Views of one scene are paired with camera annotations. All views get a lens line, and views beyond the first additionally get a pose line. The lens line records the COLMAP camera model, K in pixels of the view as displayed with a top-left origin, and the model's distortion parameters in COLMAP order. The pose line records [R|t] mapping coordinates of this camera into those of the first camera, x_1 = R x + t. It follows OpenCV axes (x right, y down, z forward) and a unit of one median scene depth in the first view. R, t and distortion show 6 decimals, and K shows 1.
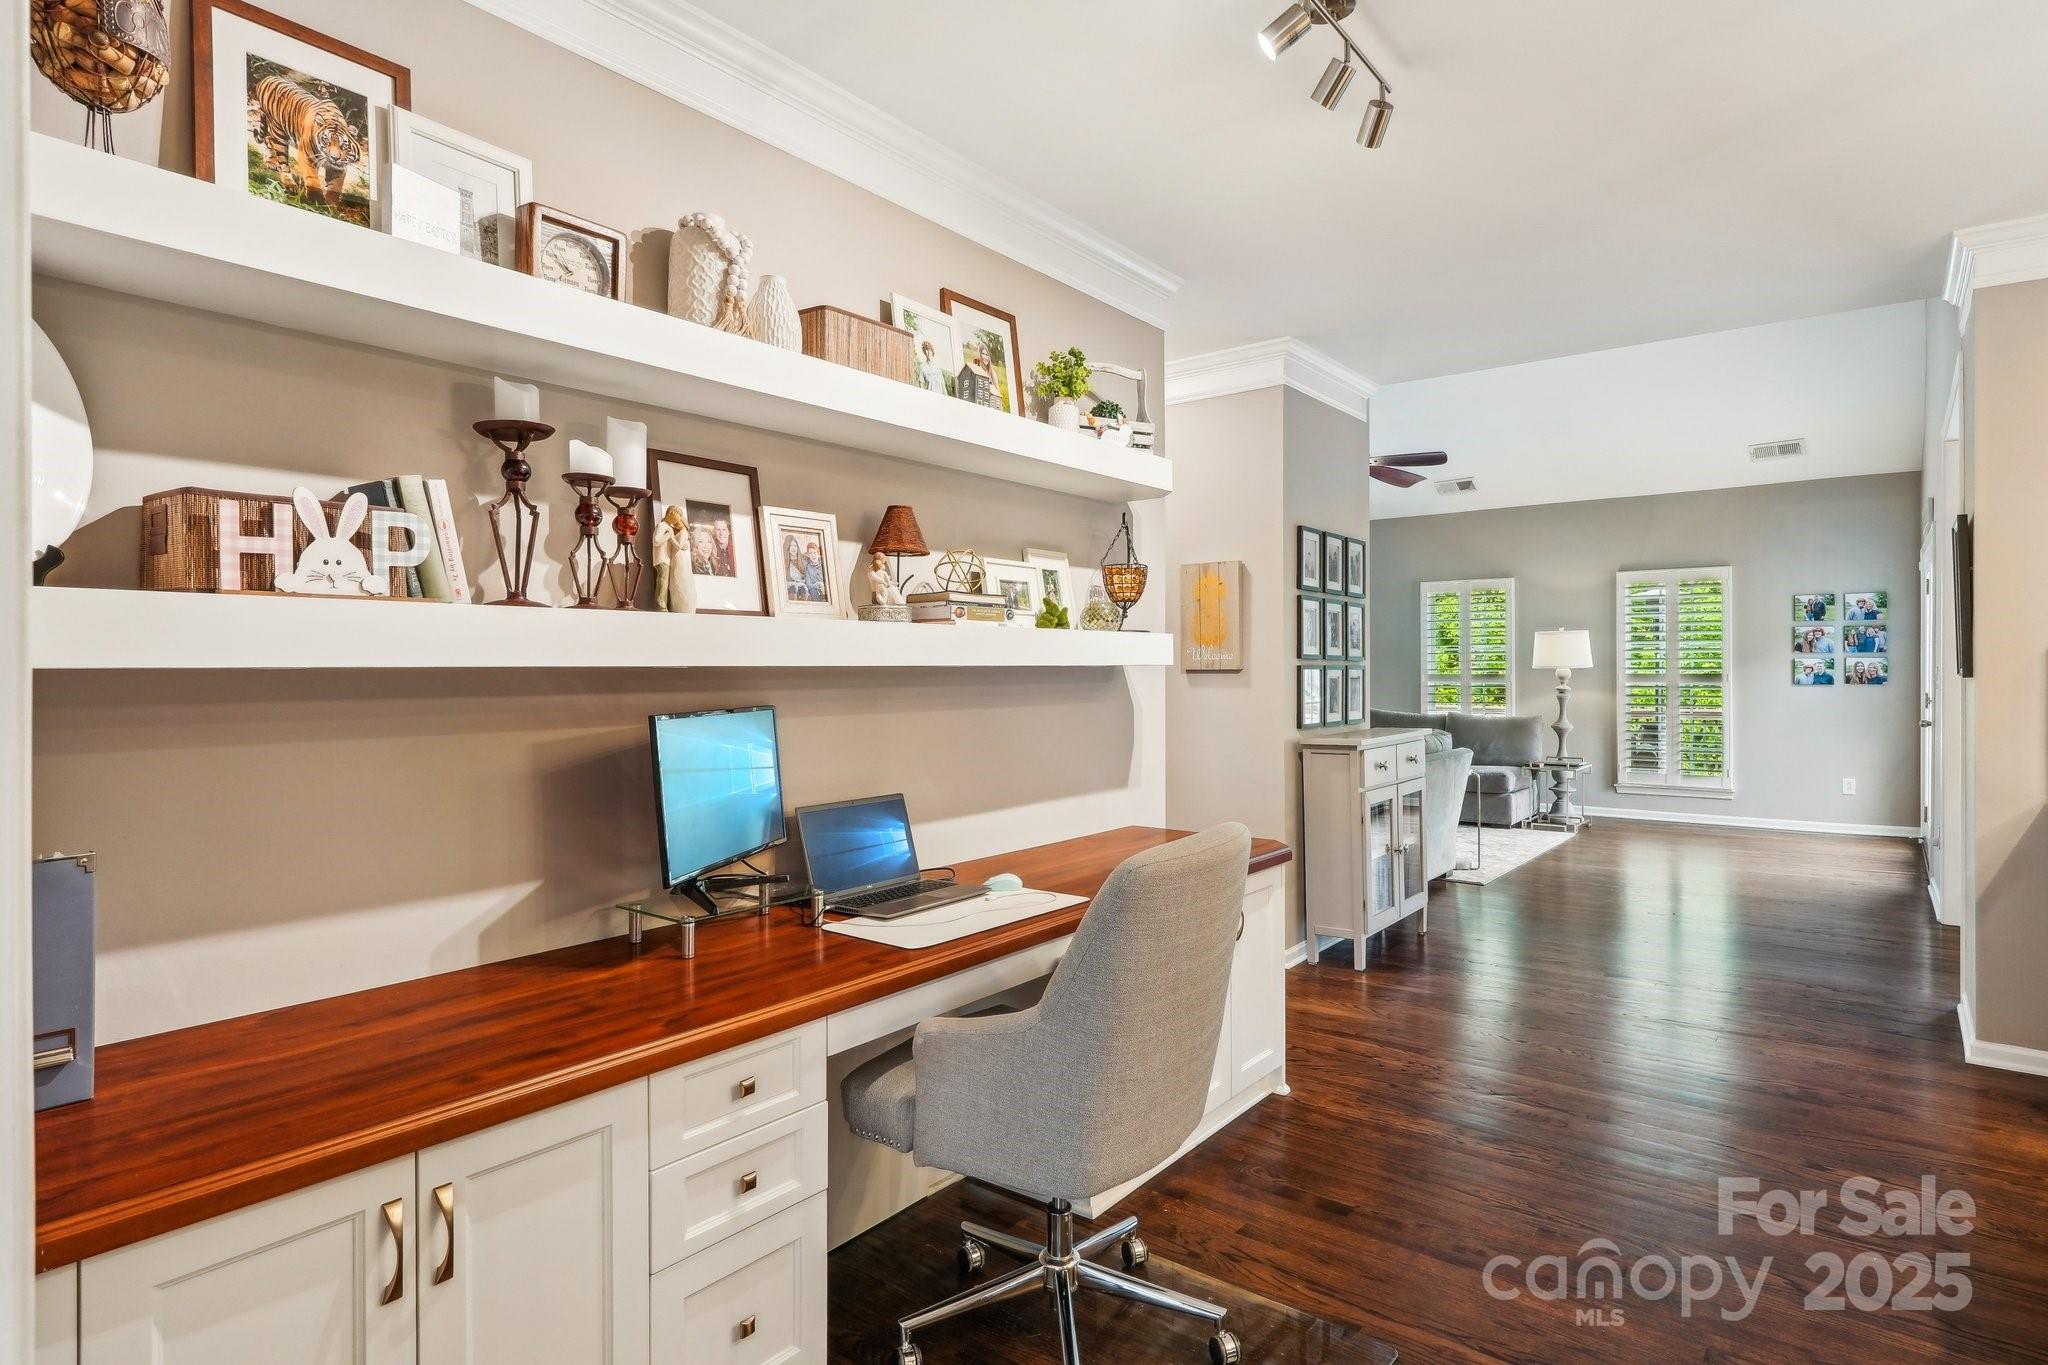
lens RADIAL K [[1077.0, 0, 1014.3], [0, 1077.0, 670.4], [0, 0, 1]] dist [0.000513, 0.000053]
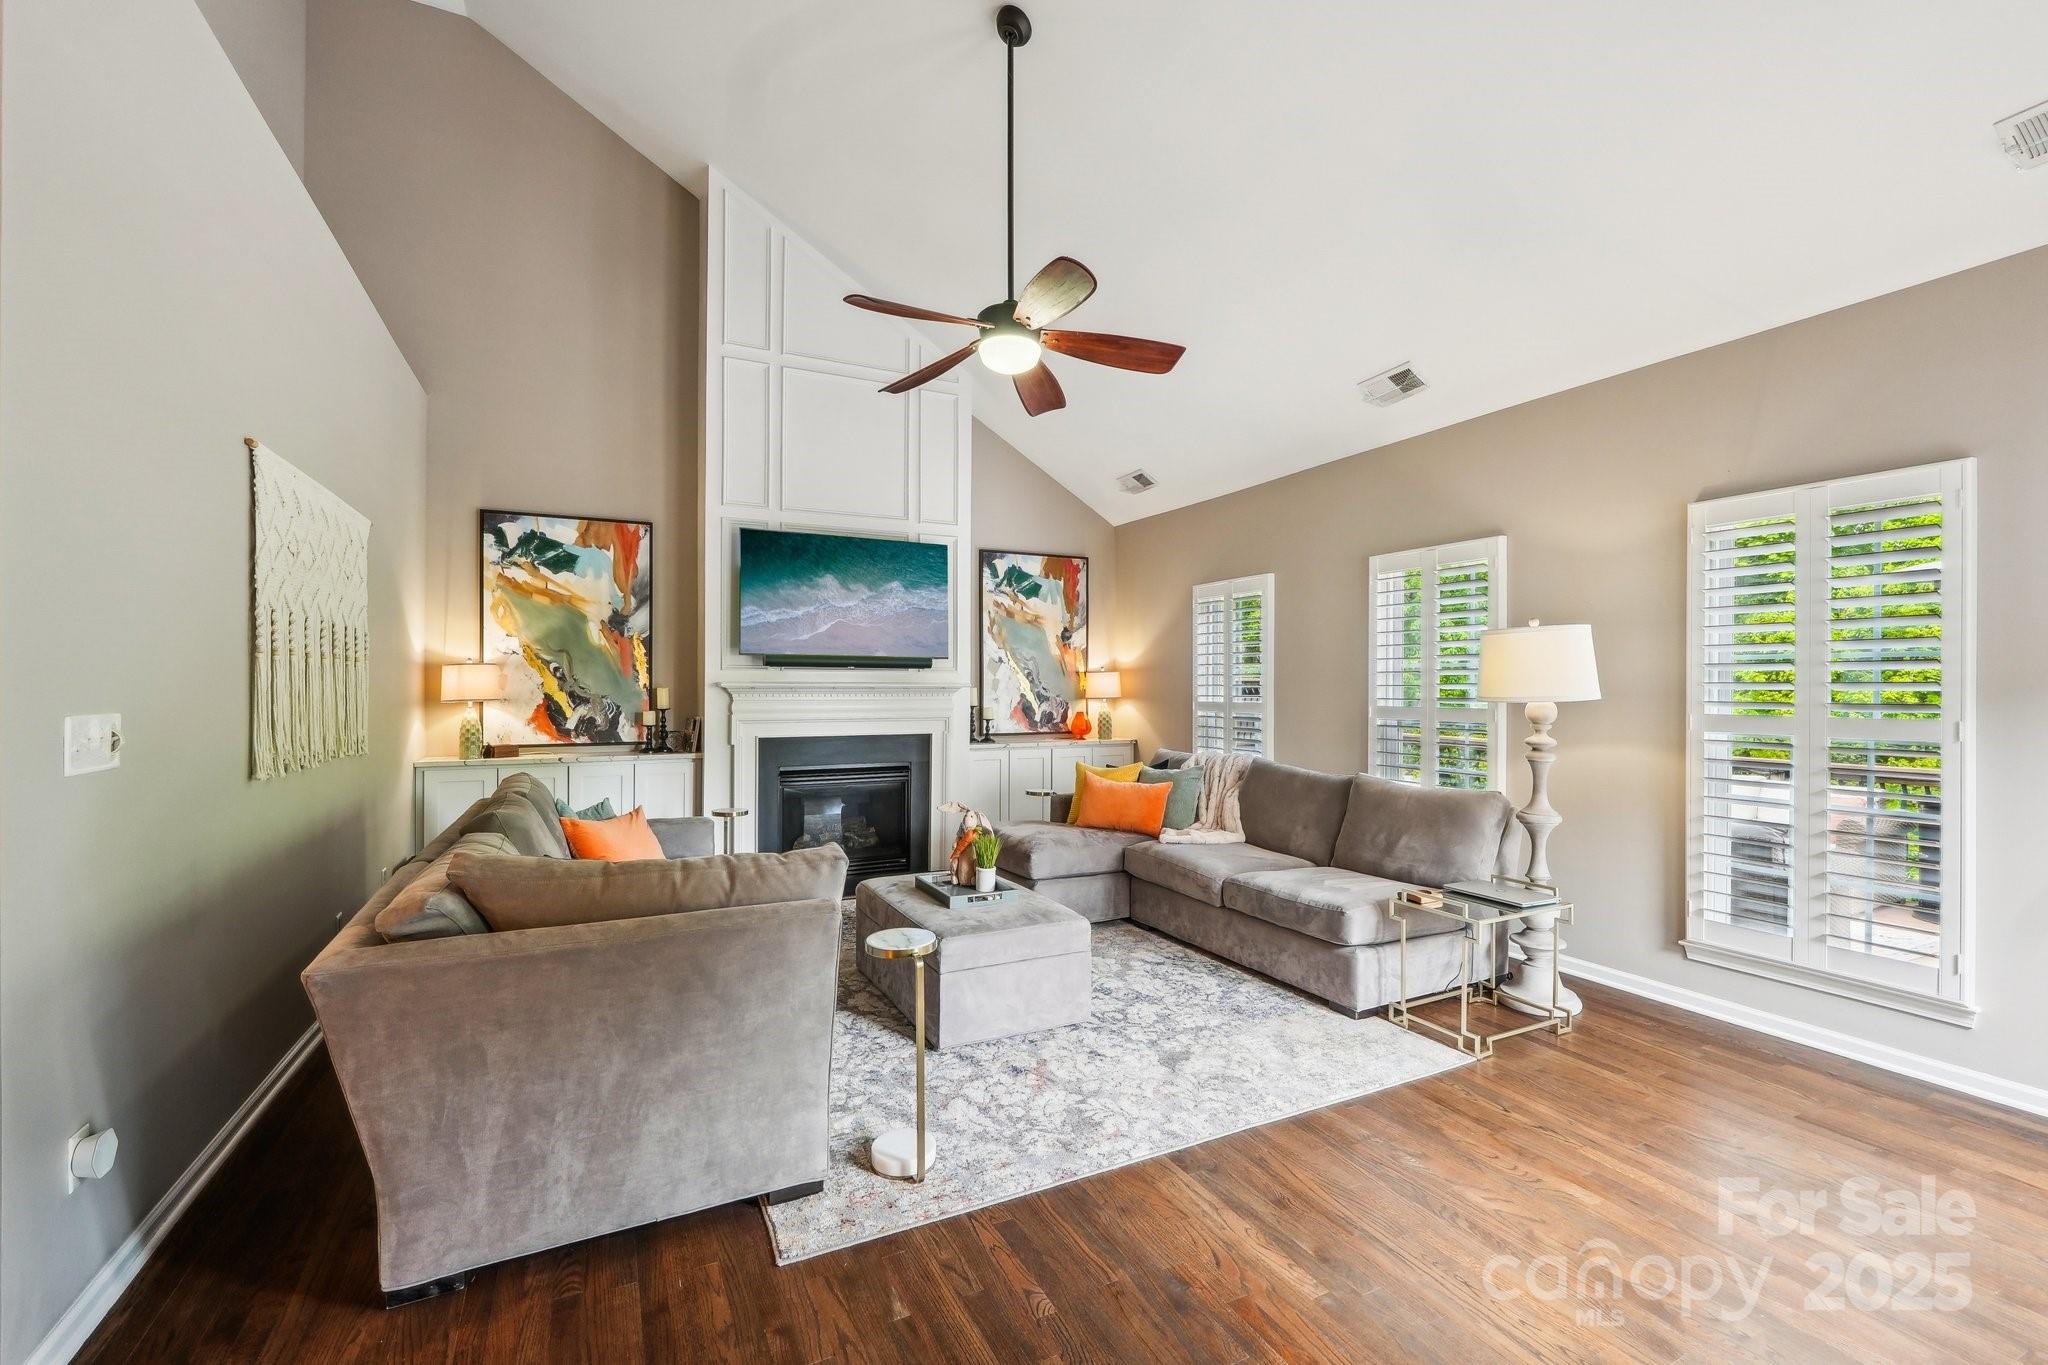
lens RADIAL K [[860.8, 0, 1030.4], [0, 860.8, 694.2], [0, 0, 1]] dist [-0.003259, 0.000508]
pose [[0.905043, 0.003975, -0.425301, 0.465439], [-0.004192, 0.999991, 0.000425, -0.004608], [0.425298, 0.001398, 0.905052, 0.535960]]
